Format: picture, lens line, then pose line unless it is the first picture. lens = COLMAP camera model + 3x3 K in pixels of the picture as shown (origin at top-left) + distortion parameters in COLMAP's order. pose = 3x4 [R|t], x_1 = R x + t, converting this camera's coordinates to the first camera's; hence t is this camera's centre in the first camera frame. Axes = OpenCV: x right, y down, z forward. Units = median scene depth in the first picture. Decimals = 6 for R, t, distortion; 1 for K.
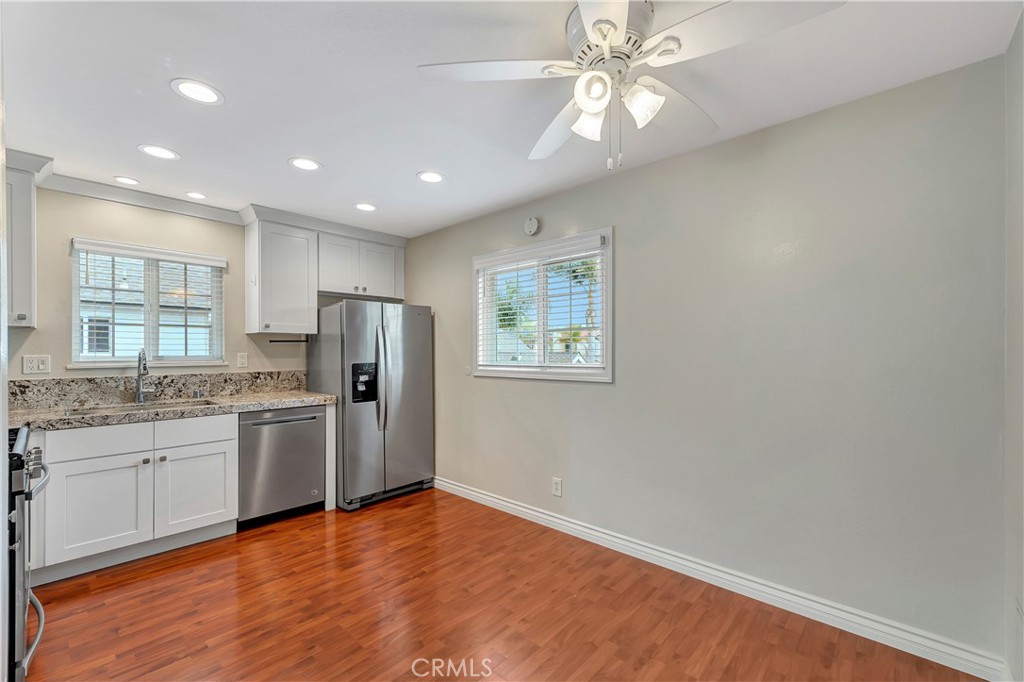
lens RADIAL K [[428.1, 0, 507.8], [0, 428.1, 348.9], [0, 0, 1]] dist [0.005683, -0.000333]
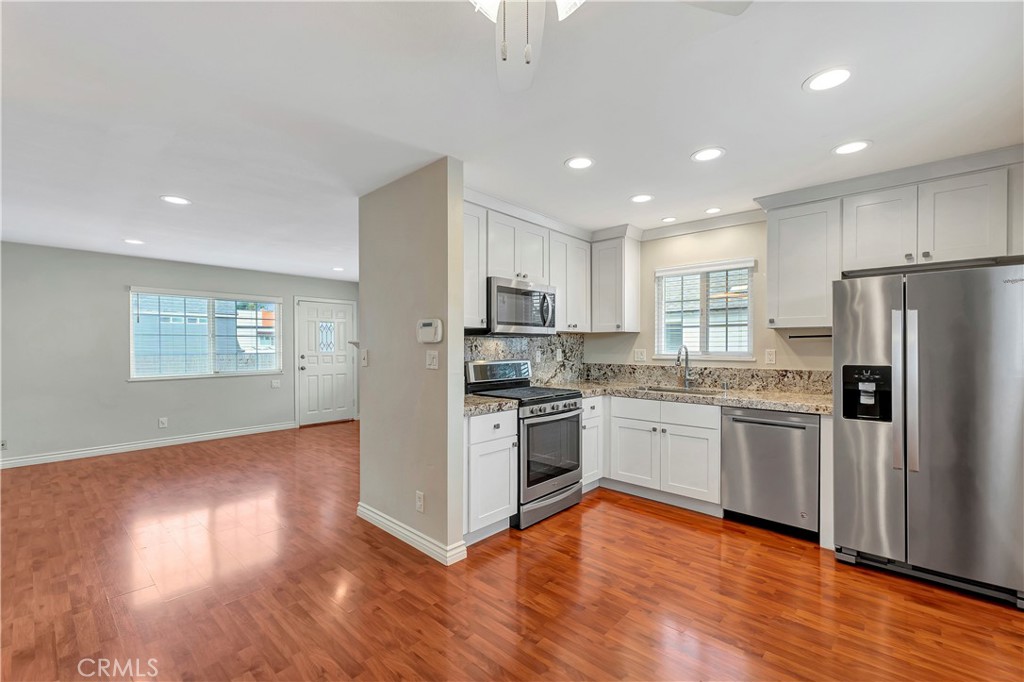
lens RADIAL K [[428.1, 0, 514.2], [0, 428.1, 349.4], [0, 0, 1]] dist [0.005683, -0.000333]
pose [[0.020297, 0.010309, -0.999741, 0.395139], [0.003094, 0.999941, 0.010374, -0.003070], [0.999789, -0.003303, 0.020264, 0.439238]]
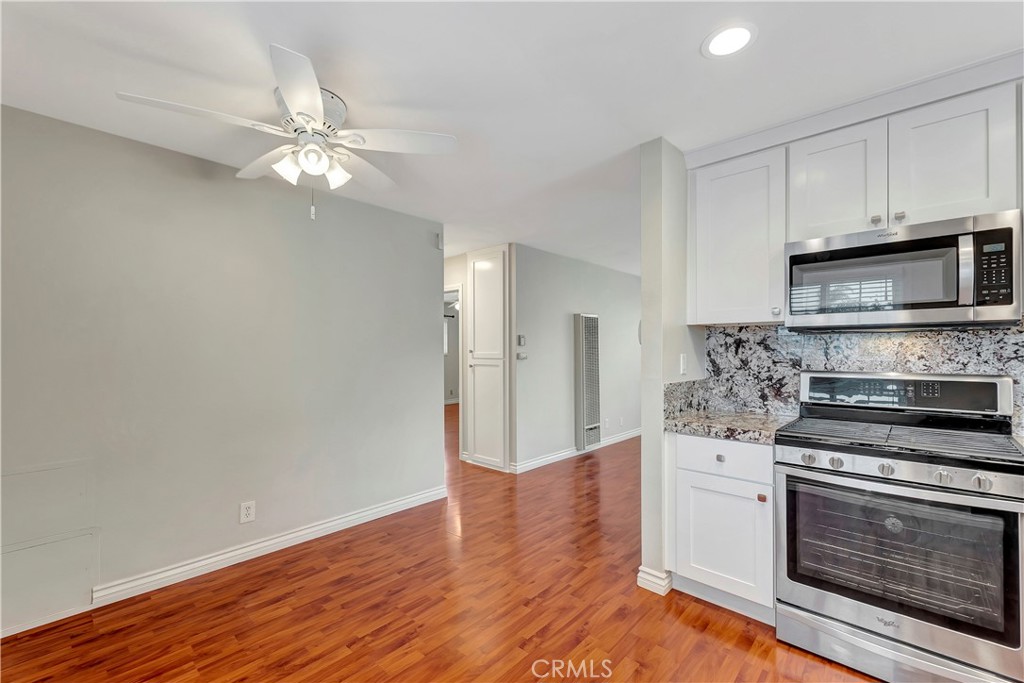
lens RADIAL K [[428.1, 0, 531.1], [0, 428.1, 351.6], [0, 0, 1]] dist [0.005683, -0.000333]
pose [[-0.998221, 0.003338, -0.059521, -0.162137], [0.003319, 0.999994, 0.000415, 0.003575], [0.059523, 0.000217, -0.998227, 1.040525]]
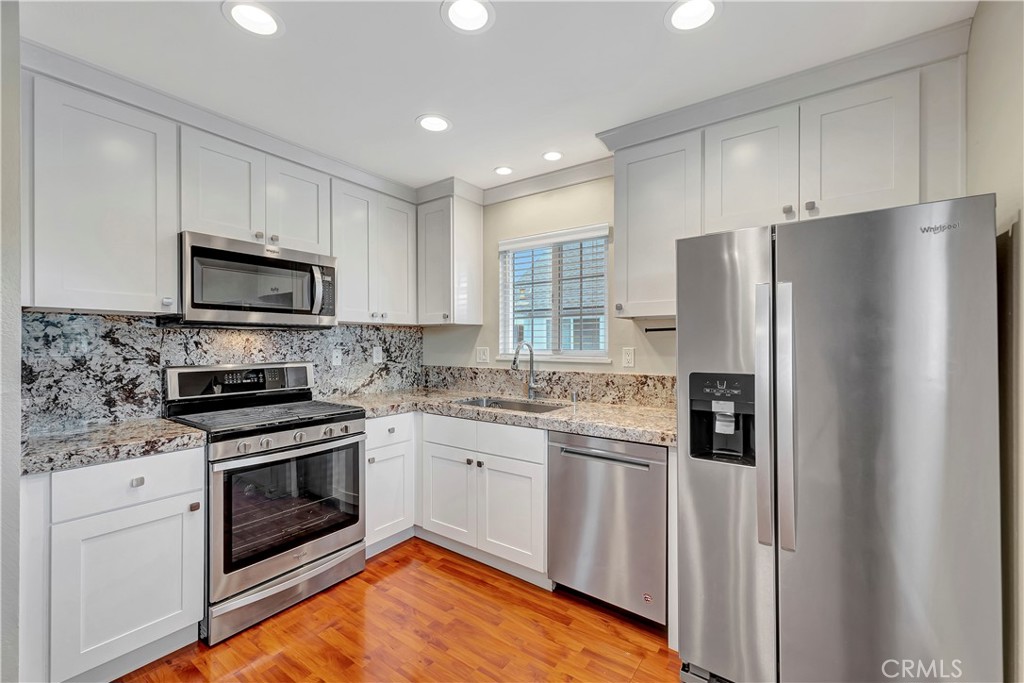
lens RADIAL K [[428.1, 0, 510.0], [0, 428.1, 344.3], [0, 0, 1]] dist [0.005683, -0.000333]
pose [[0.135846, 0.003981, -0.990722, 0.080092], [0.002994, 0.999986, 0.004429, 0.000422], [0.990725, -0.003568, 0.135832, 0.787325]]
